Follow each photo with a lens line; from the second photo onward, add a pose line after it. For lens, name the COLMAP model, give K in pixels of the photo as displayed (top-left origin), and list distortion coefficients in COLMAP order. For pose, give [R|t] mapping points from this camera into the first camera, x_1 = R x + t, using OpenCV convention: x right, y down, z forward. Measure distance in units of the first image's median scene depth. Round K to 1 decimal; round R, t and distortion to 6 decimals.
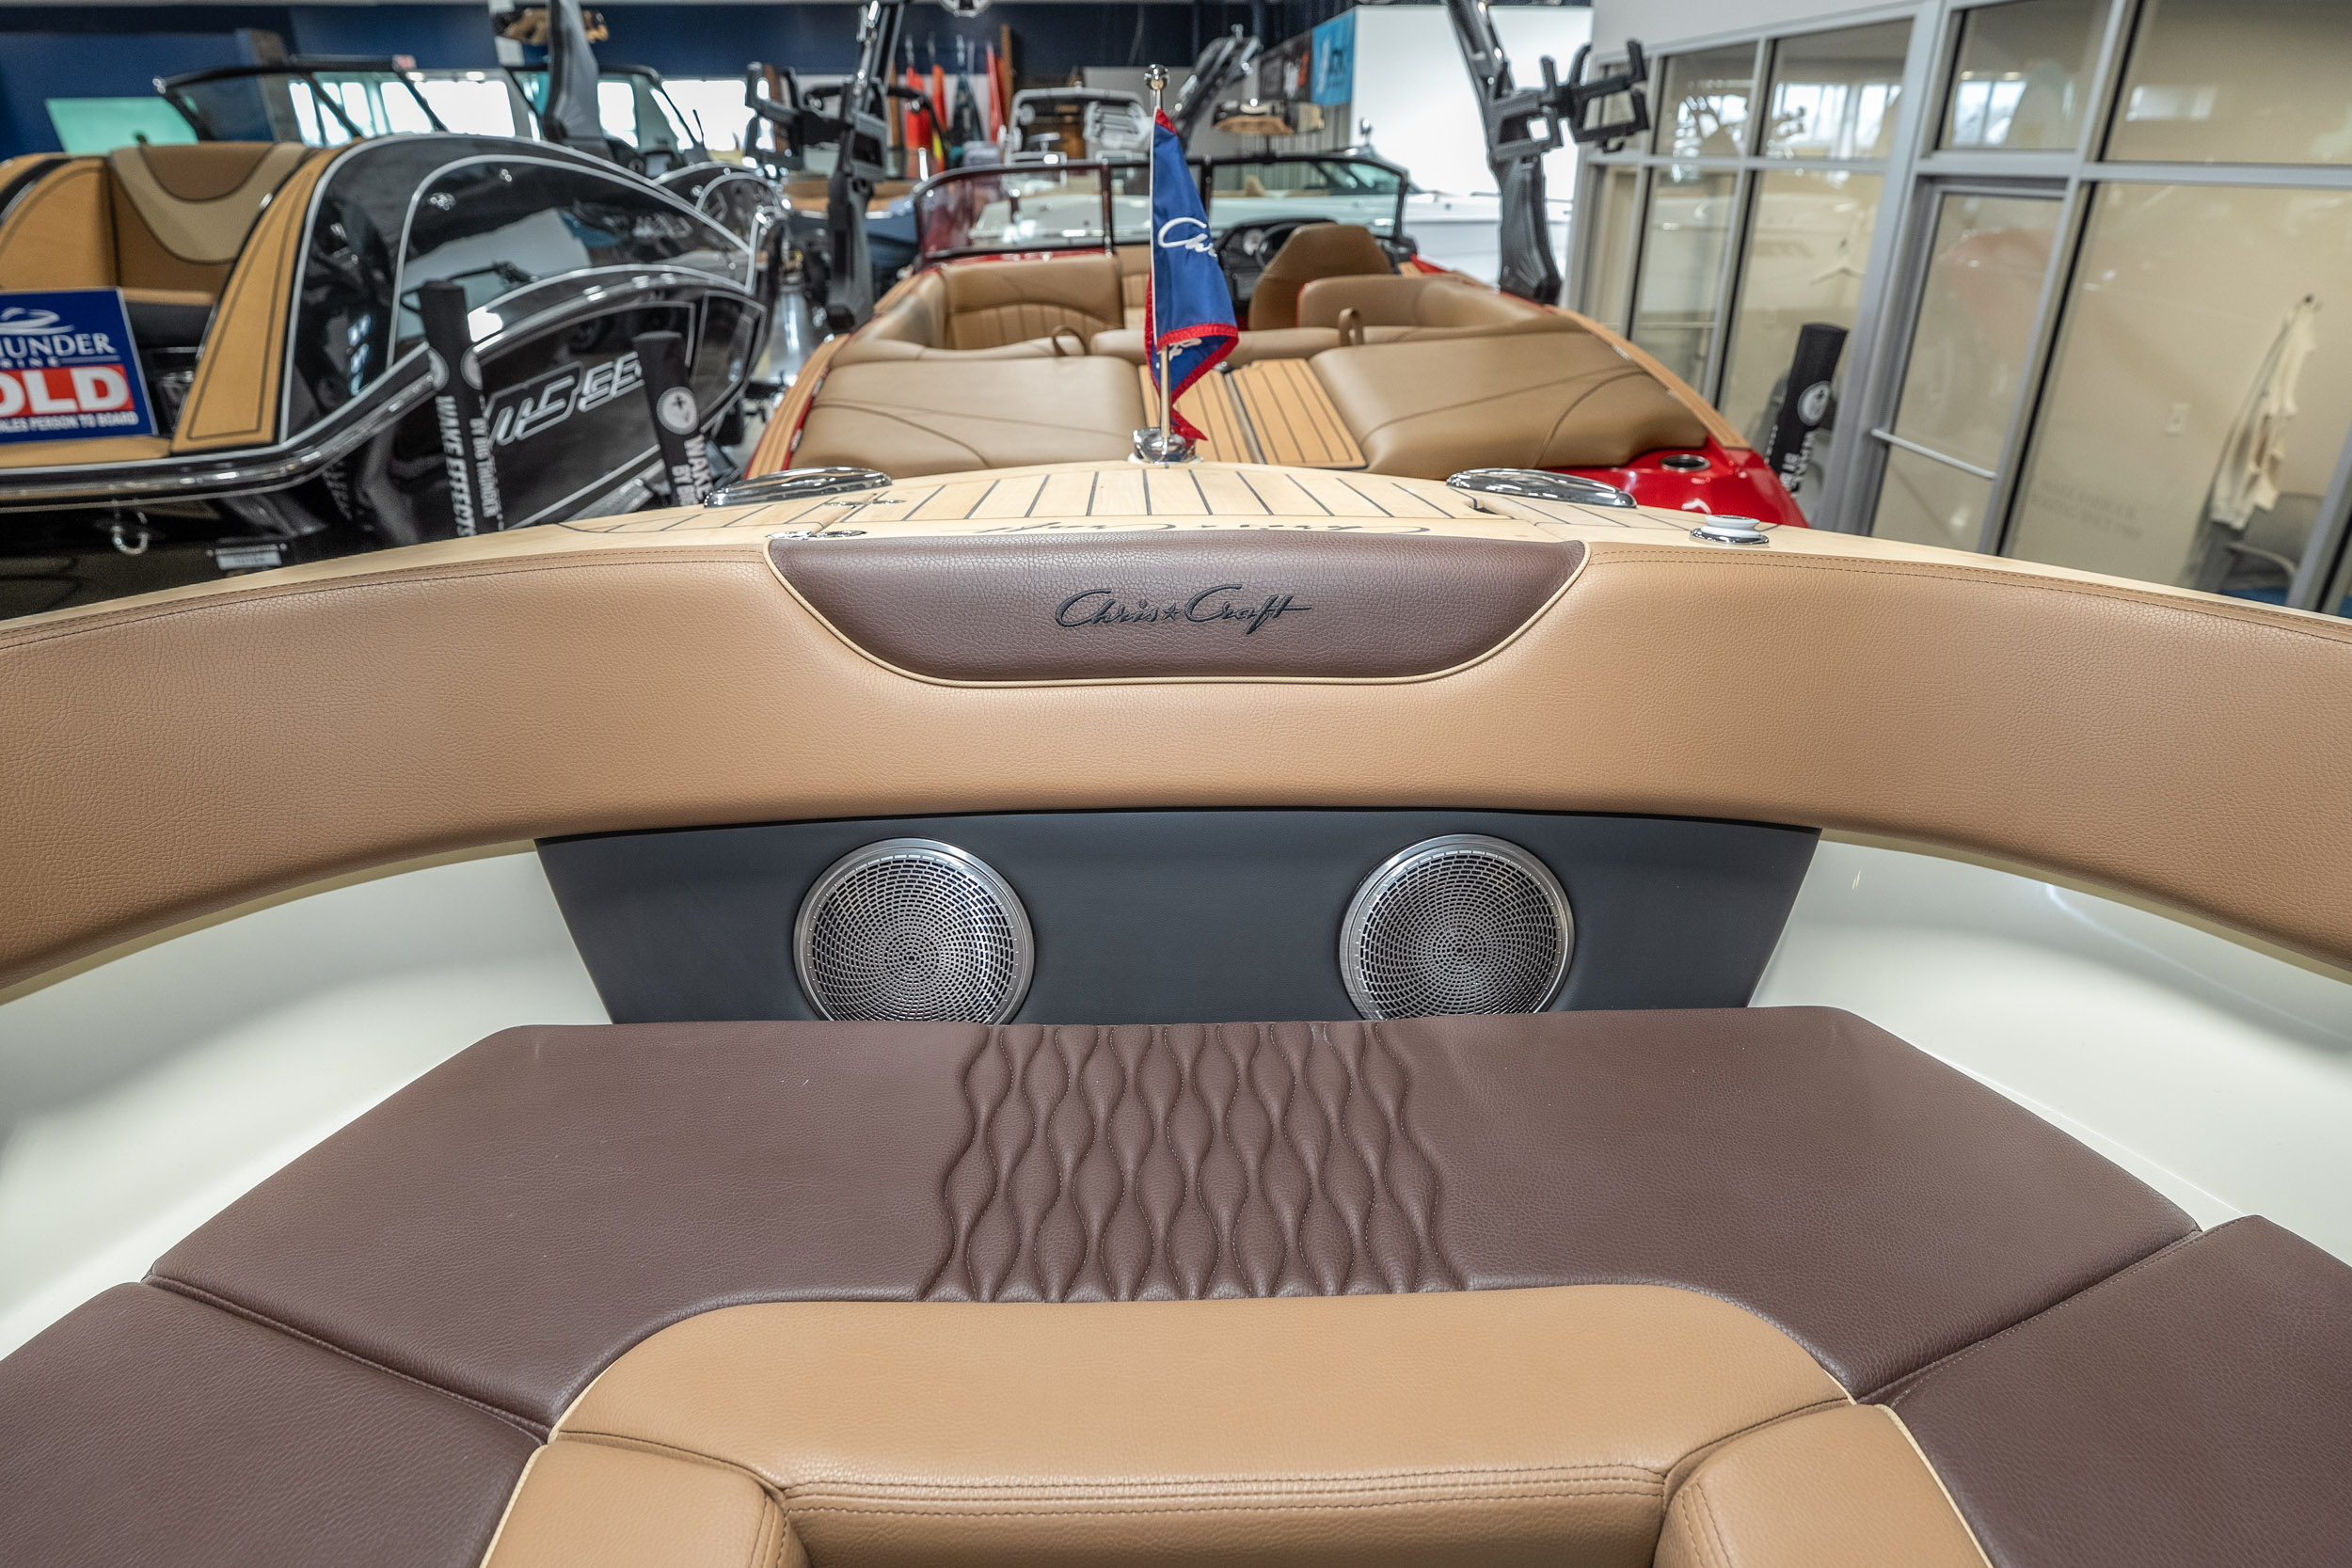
lens RADIAL K [[1358.6, 0, 1177.0], [0, 1358.6, 778.5], [0, 0, 1]] dist [-0.004804, 0.002513]
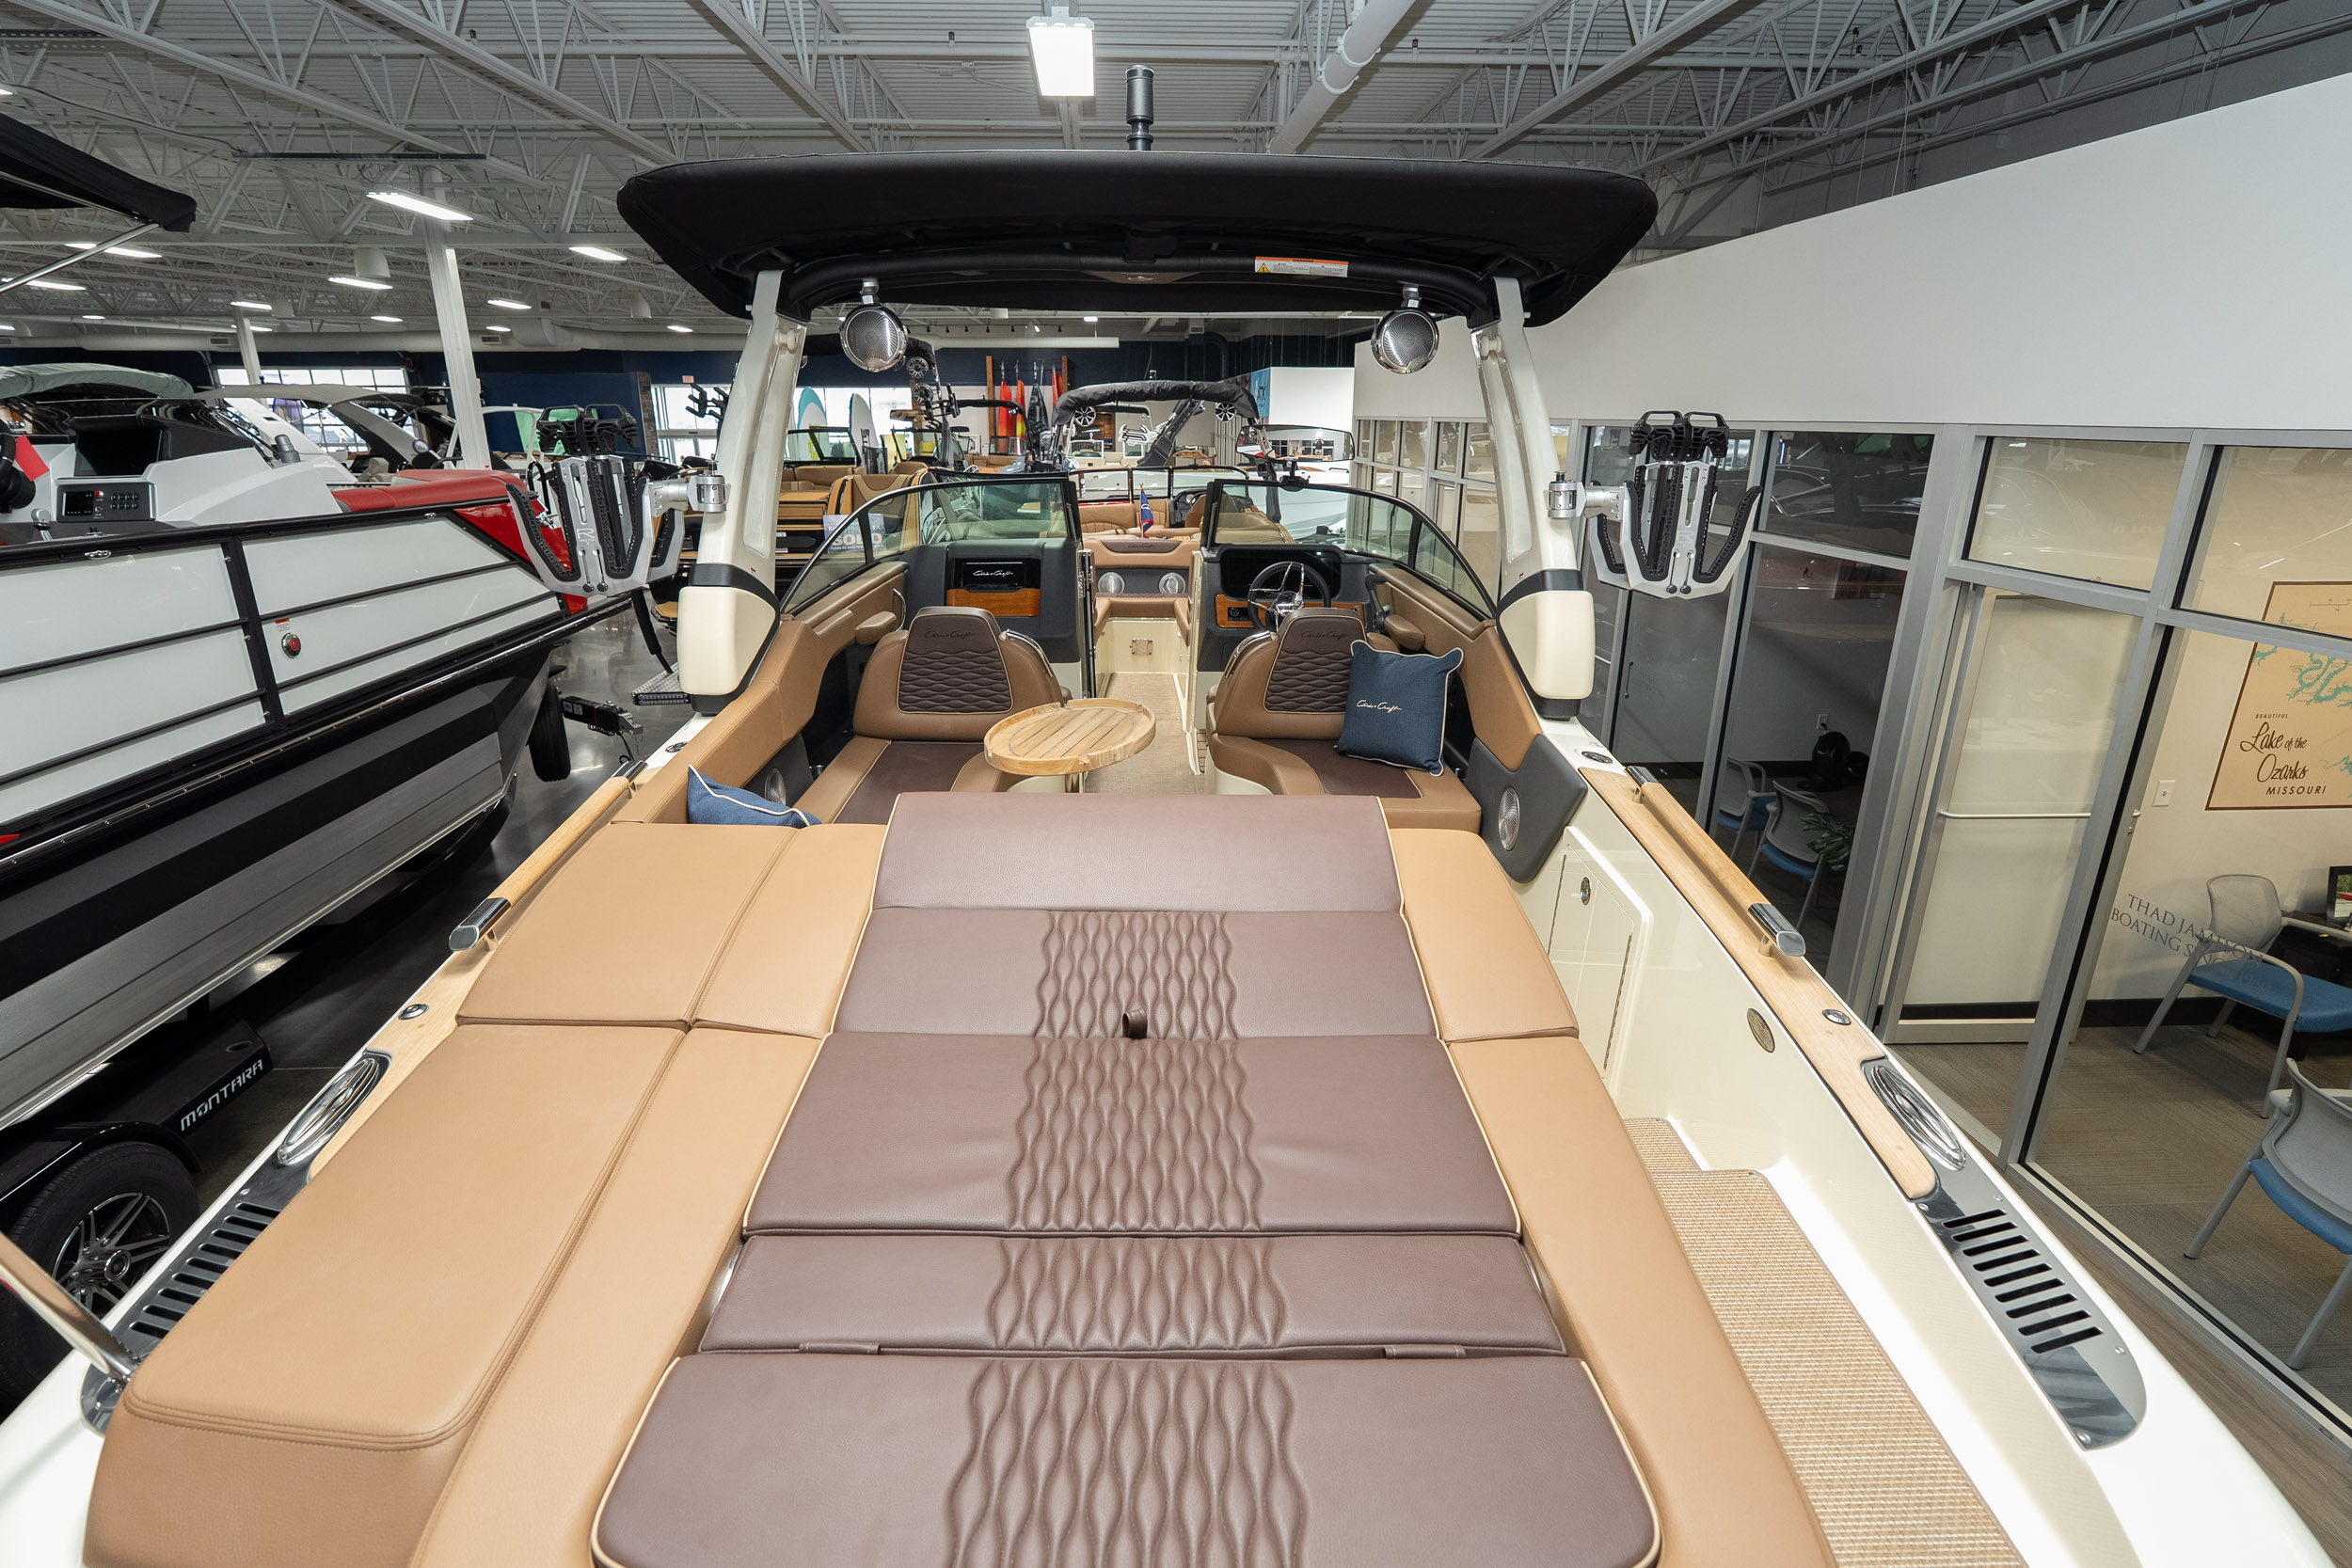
lens RADIAL K [[1120.0, 0, 1156.6], [0, 1120.0, 764.8], [0, 0, 1]] dist [-0.005176, 0.001139]
pose [[0.999769, 0.010669, -0.018684, 0.062962], [-0.013016, 0.991384, -0.130343, 0.554497], [0.017132, 0.130556, 0.991293, -1.512621]]
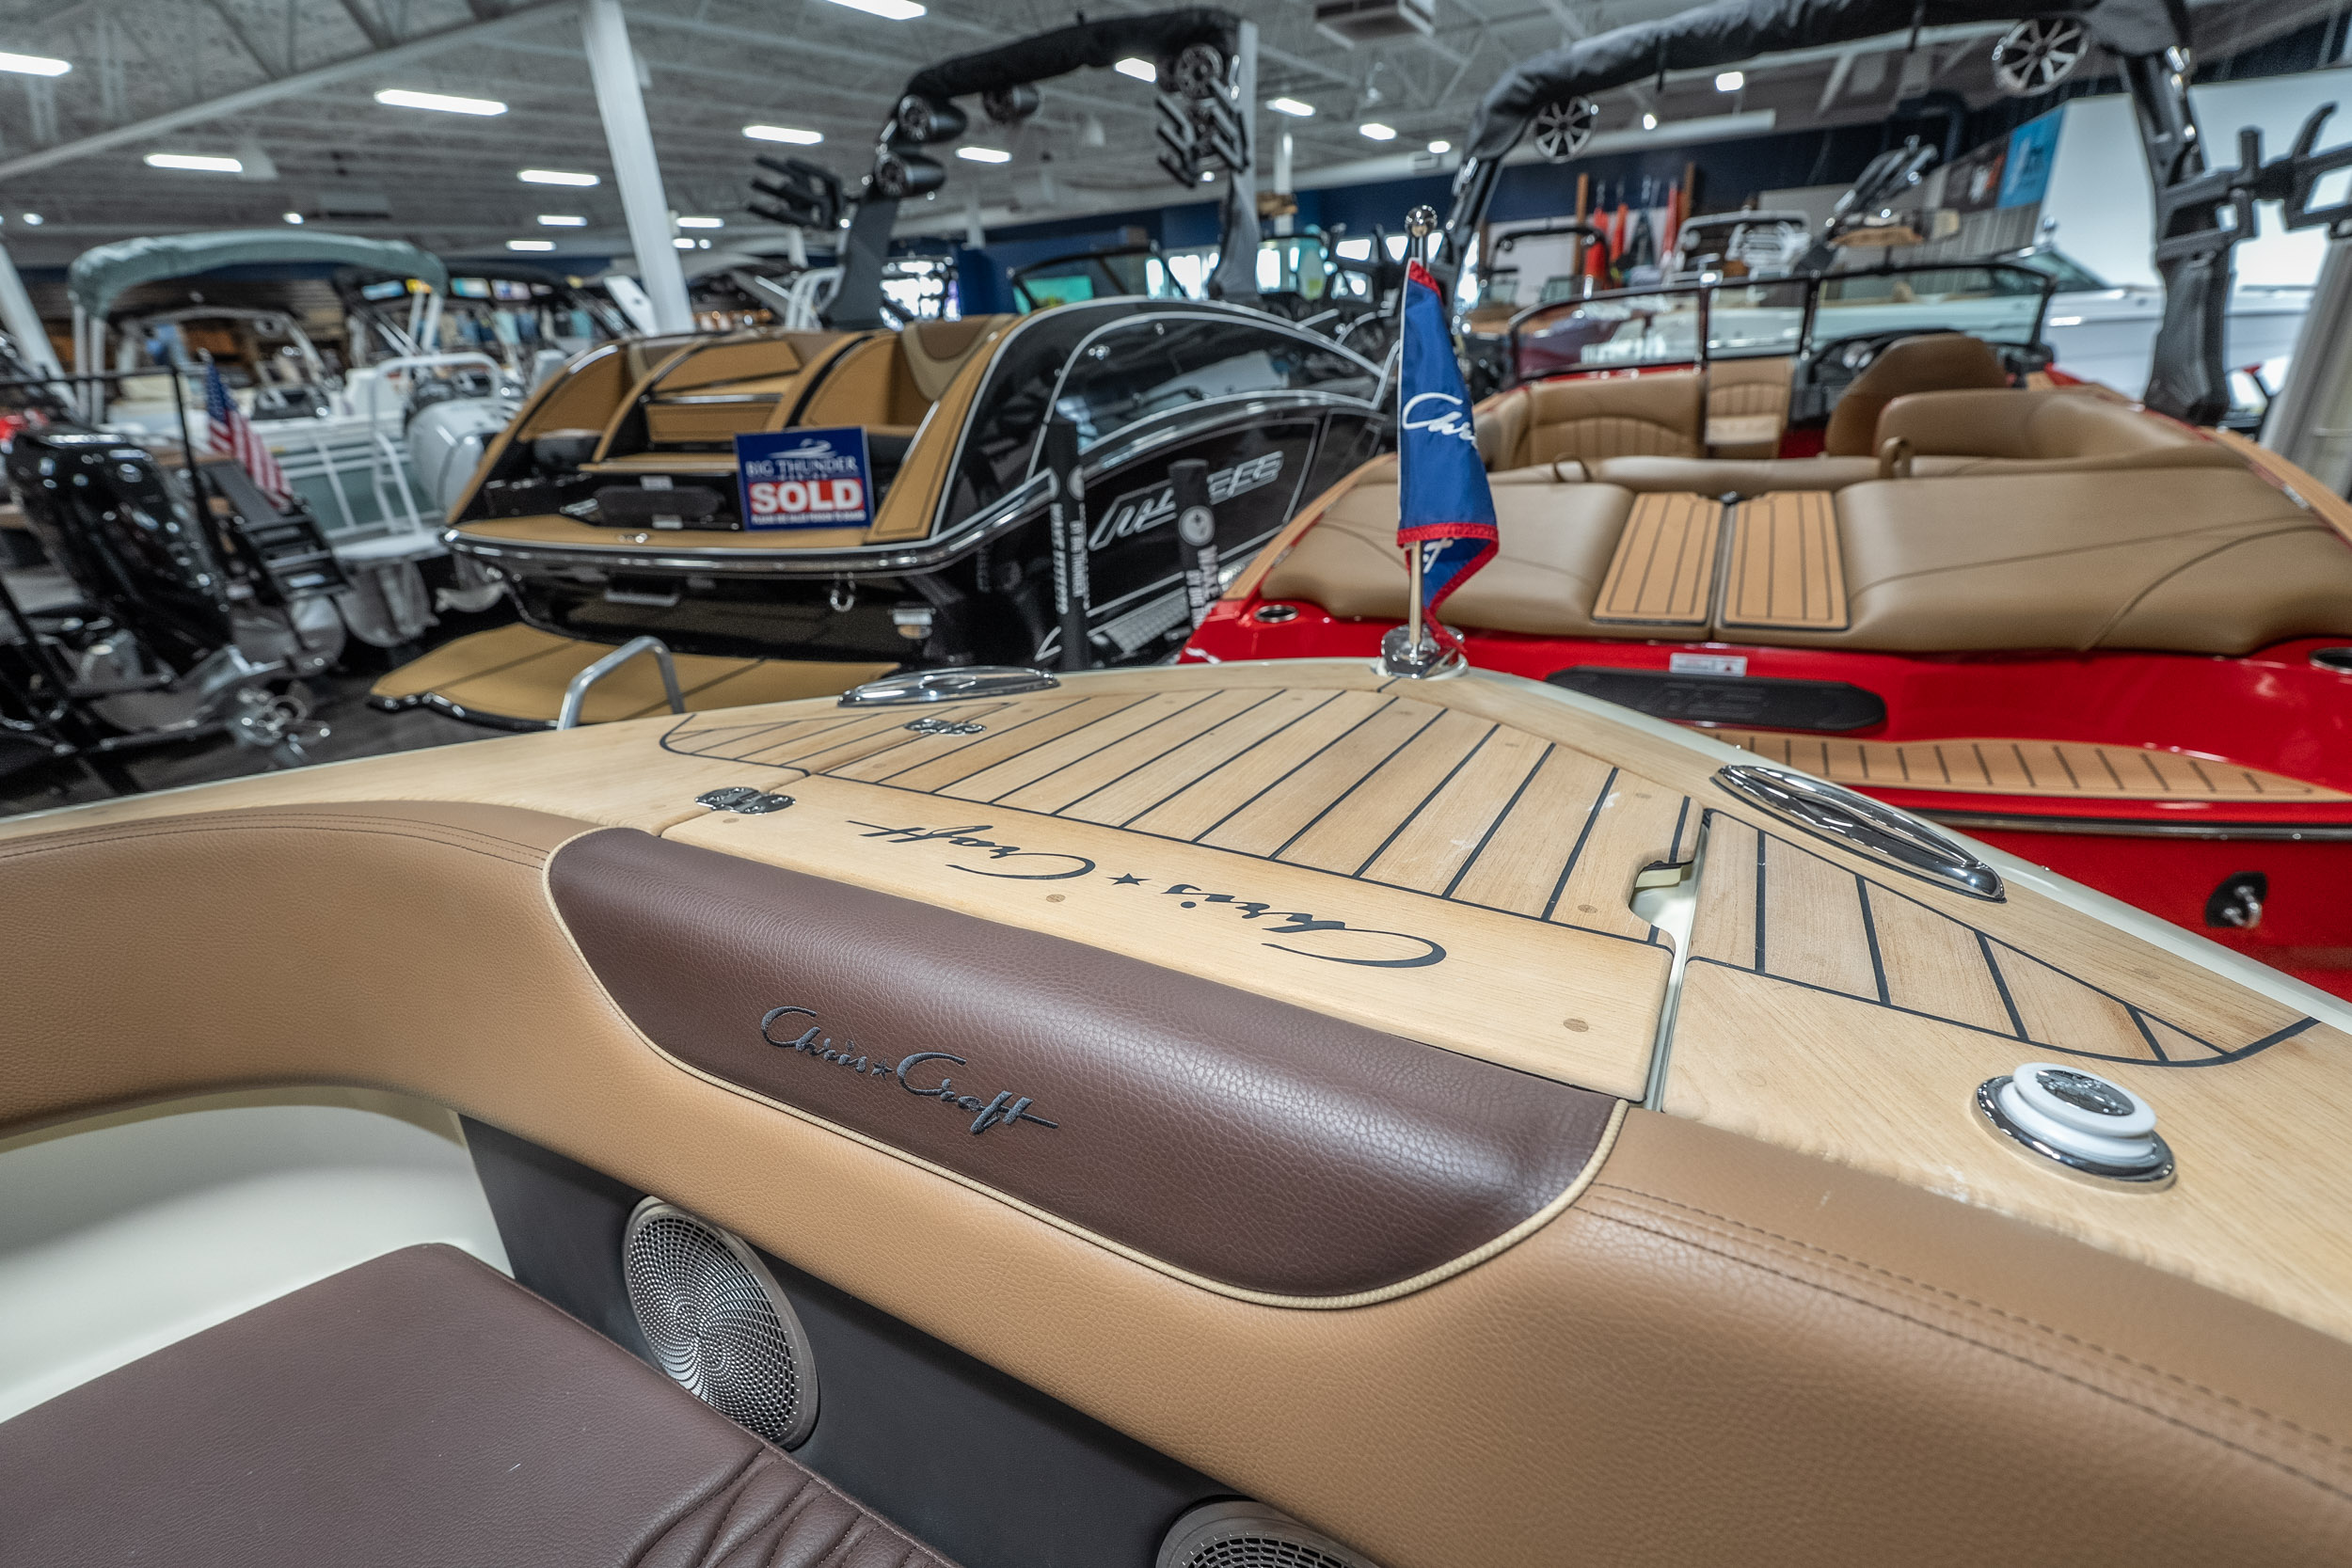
lens RADIAL K [[1056.4, 0, 1177.4], [0, 1056.4, 778.9], [0, 0, 1]] dist [-0.005228, 0.001645]
pose [[0.862449, 0.158858, -0.480569, 0.076801], [-0.155932, 0.986681, 0.046318, -0.068517], [0.481526, 0.034989, 0.875733, 0.137112]]
